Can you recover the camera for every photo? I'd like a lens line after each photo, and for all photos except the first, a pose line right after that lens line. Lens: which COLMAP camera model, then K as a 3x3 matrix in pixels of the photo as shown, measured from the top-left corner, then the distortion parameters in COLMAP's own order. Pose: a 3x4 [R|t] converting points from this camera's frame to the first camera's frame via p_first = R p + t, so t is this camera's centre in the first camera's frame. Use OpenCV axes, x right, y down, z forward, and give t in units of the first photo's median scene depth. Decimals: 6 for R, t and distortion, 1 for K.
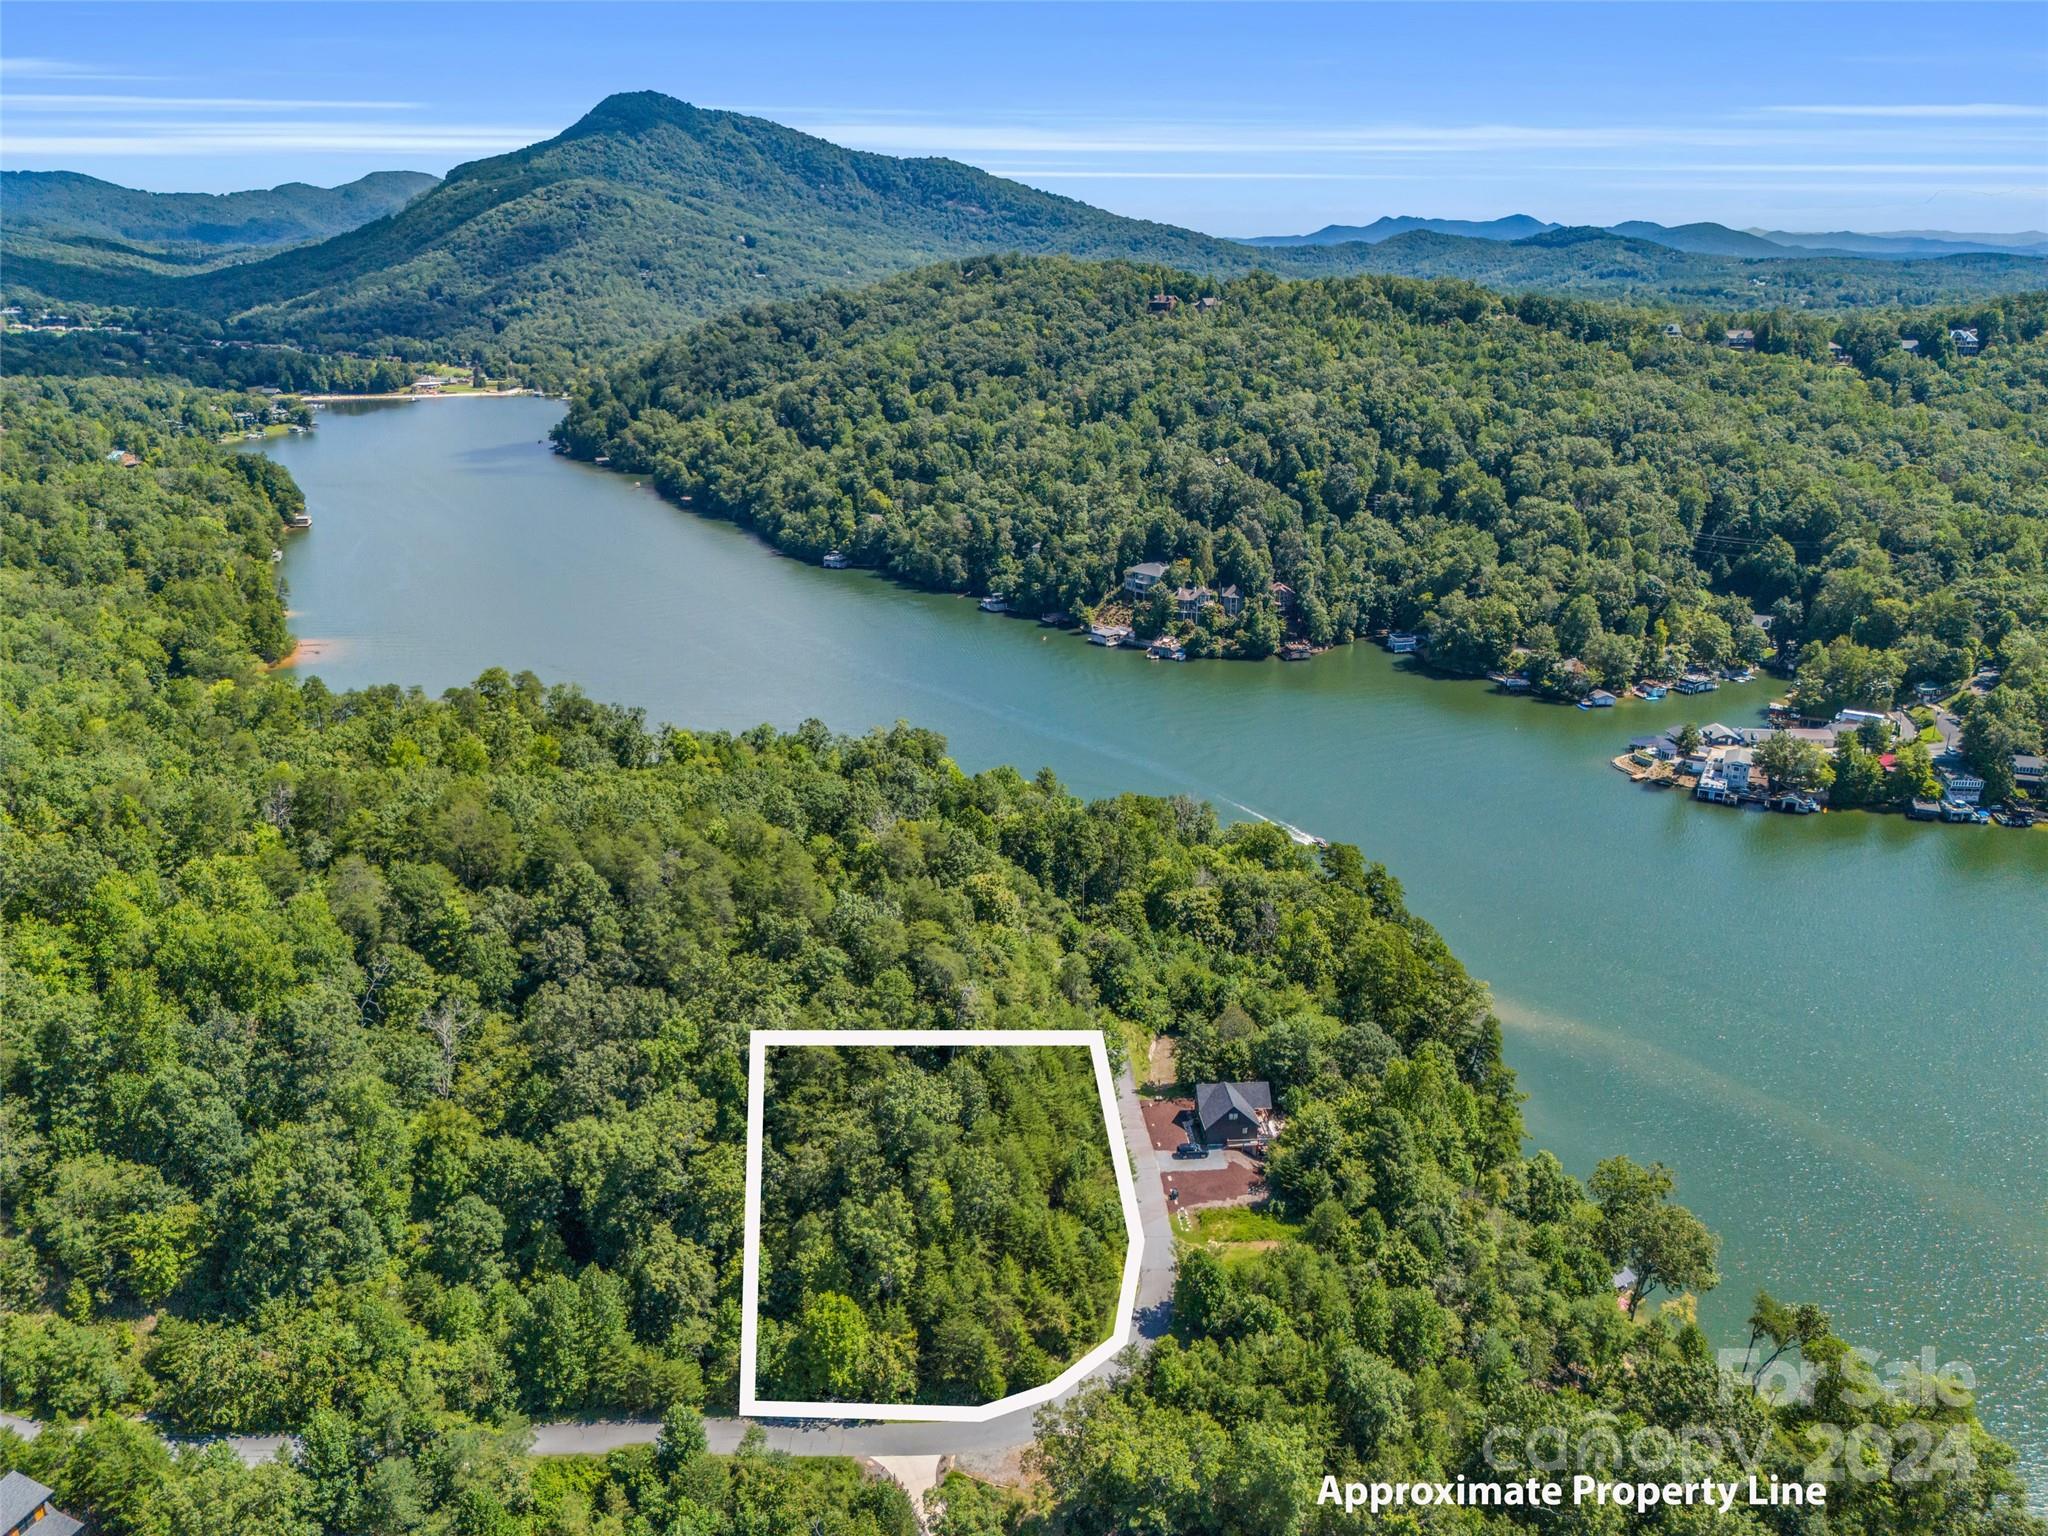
lens RADIAL K [[1537.5, 0, 1060.3], [0, 1537.5, 771.2], [0, 0, 1]] dist [0.059691, -0.057689]
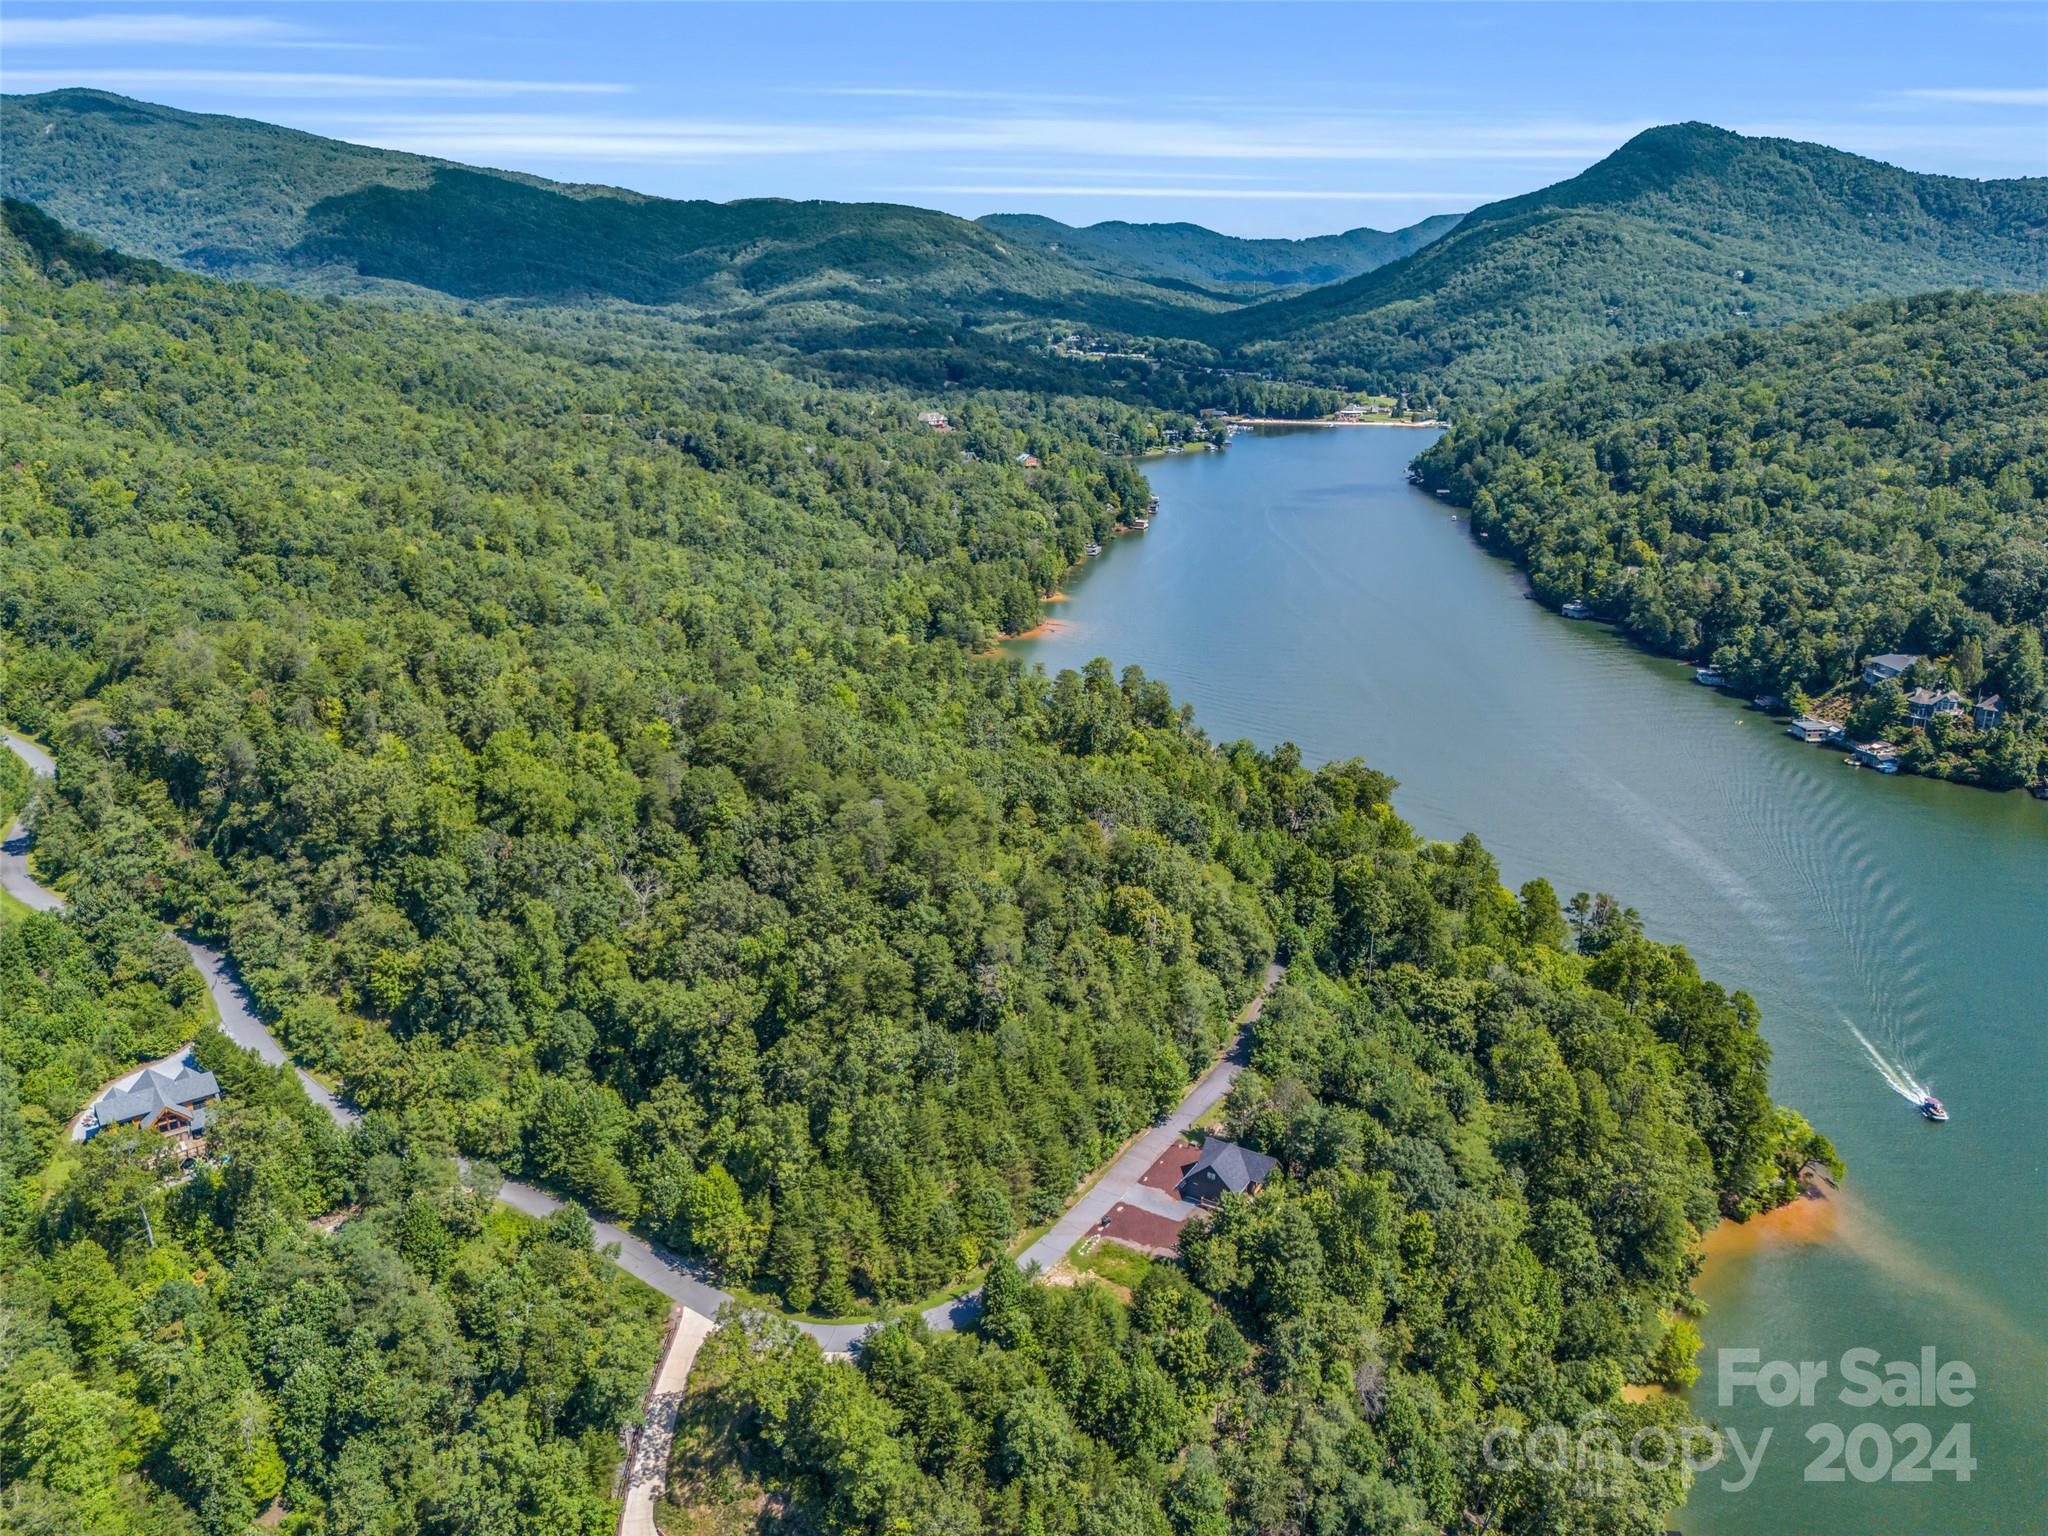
lens RADIAL K [[1537.5, 0, 1028.6], [0, 1537.5, 789.0], [0, 0, 1]] dist [0.059691, -0.057689]
pose [[0.795906, 0.191269, -0.574412, 0.126680], [-0.197951, 0.978850, 0.051659, -0.009708], [0.572144, 0.072590, 0.816934, 0.030616]]
